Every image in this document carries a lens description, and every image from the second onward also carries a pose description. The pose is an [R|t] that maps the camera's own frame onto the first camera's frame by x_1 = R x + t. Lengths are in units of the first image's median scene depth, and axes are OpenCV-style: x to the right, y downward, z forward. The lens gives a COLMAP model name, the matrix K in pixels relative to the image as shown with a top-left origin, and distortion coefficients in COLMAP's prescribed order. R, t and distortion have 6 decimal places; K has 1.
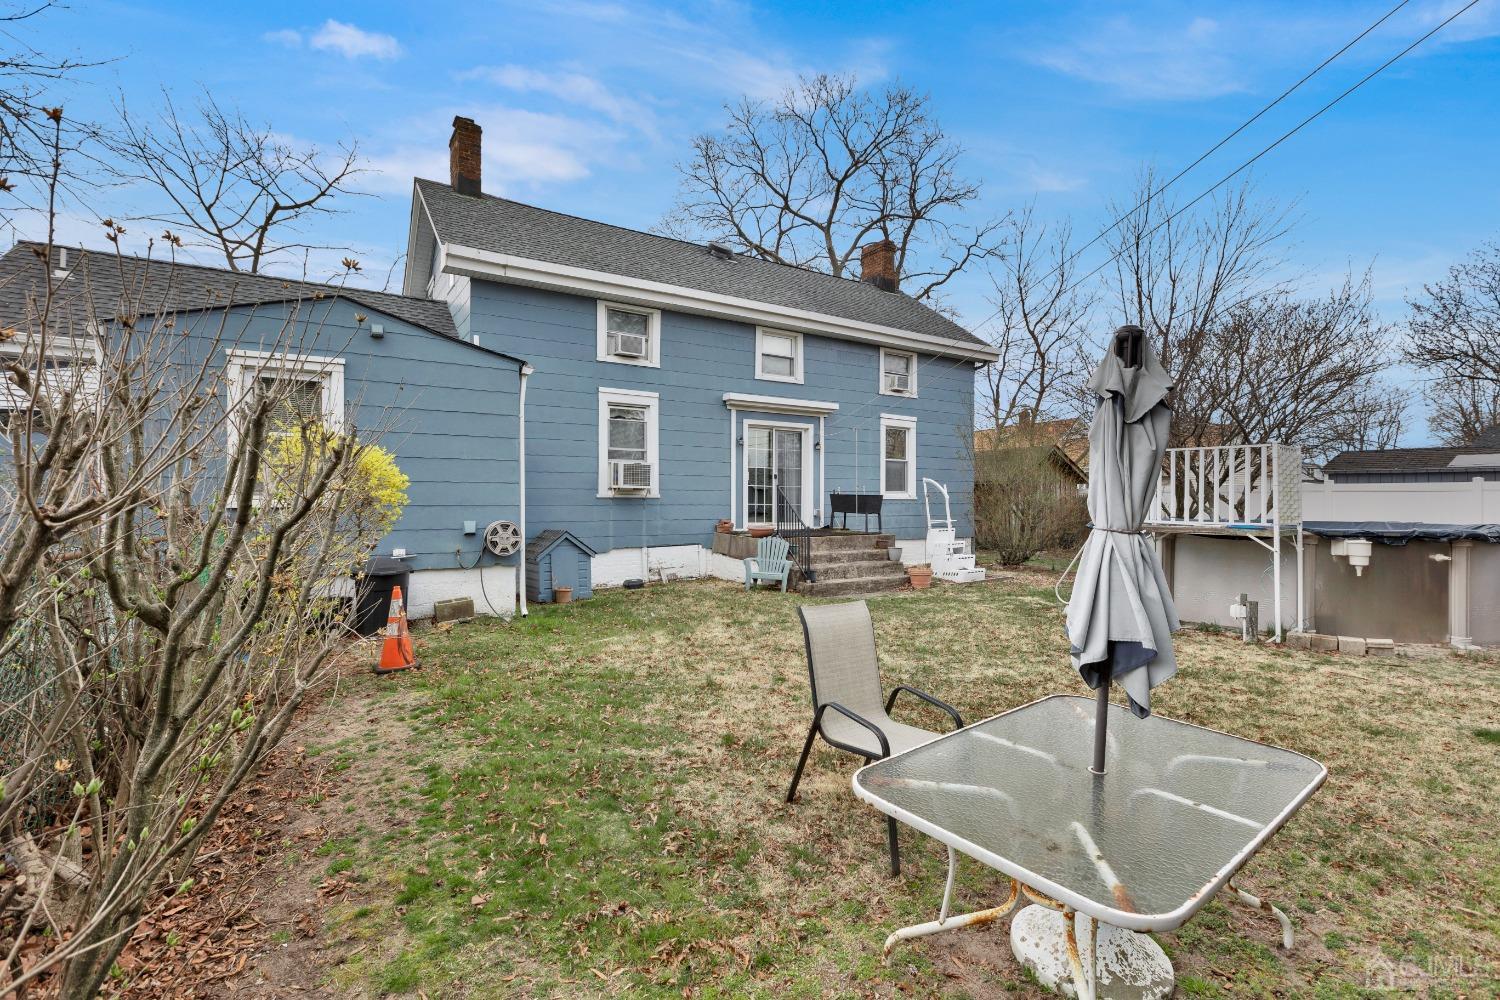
lens RADIAL K [[665.0, 0, 752.0], [0, 665.0, 507.1], [0, 0, 1]] dist [-0.001656, 0.000542]
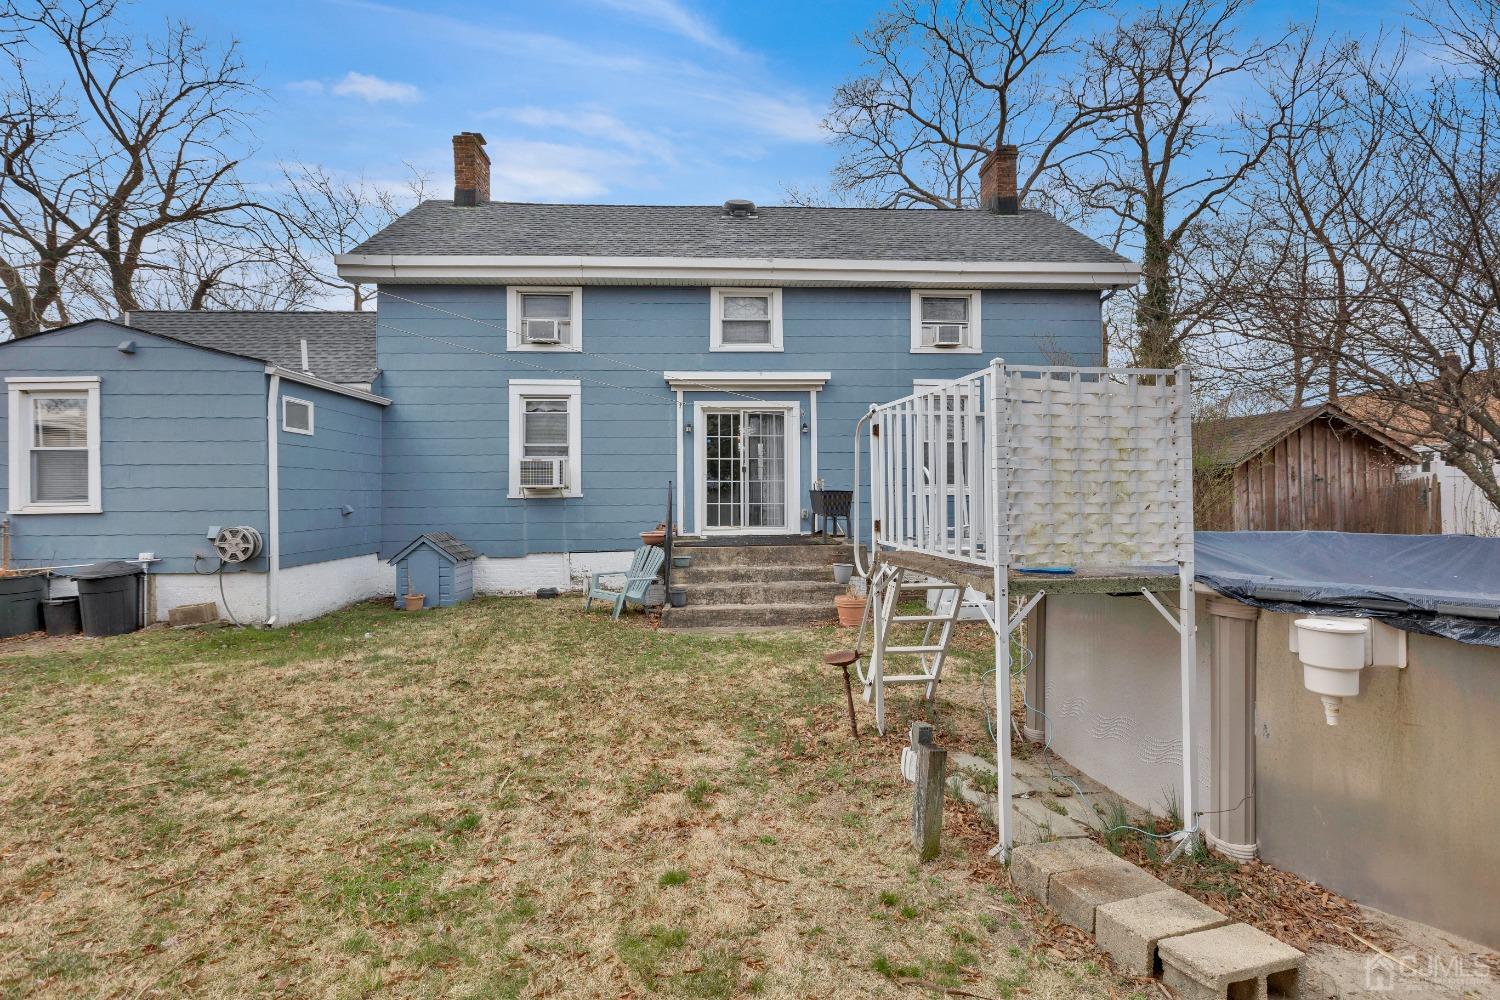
lens RADIAL K [[665.0, 0, 750.2], [0, 665.0, 497.5], [0, 0, 1]] dist [-0.001656, 0.000542]
pose [[0.873746, -0.007120, -0.486330, 0.490978], [0.004887, 0.999971, -0.005860, -0.007865], [0.486358, 0.002744, 0.873755, 0.333619]]
